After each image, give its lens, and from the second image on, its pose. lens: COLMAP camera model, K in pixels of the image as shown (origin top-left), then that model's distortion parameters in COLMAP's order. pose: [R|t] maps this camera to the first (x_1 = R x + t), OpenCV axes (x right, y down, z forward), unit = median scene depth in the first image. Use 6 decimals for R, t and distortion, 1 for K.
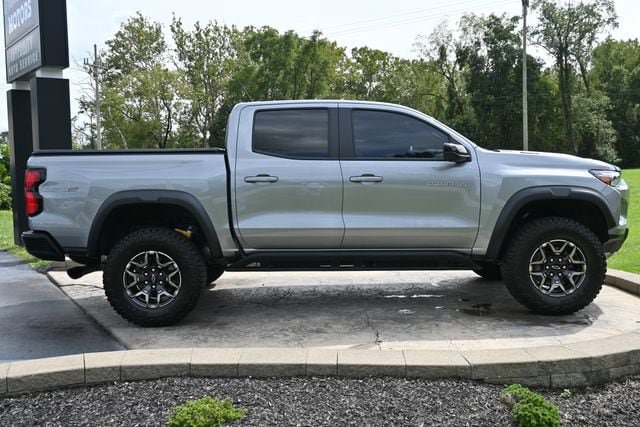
lens RADIAL K [[645.7, 0, 320.0], [0, 645.7, 213.5], [0, 0, 1]] dist [-0.022052, -0.013617]
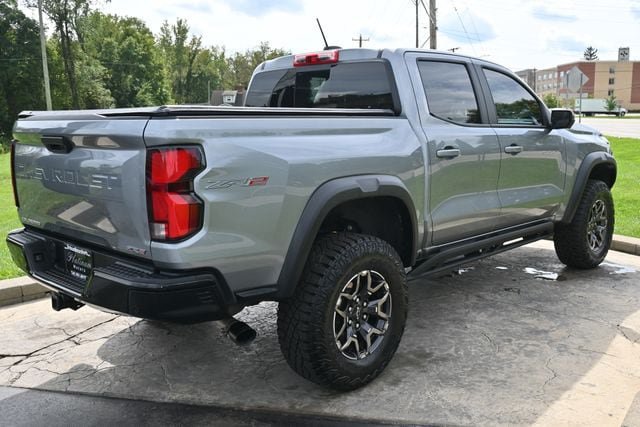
lens RADIAL K [[601.2, 0, 320.0], [0, 601.2, 213.5], [0, 0, 1]] dist [-0.004217, -0.000263]
pose [[0.701905, -0.098066, 0.705488, -0.688852], [0.053794, 0.994946, 0.084782, -0.049556], [-0.710237, -0.021557, 0.703633, 0.602321]]
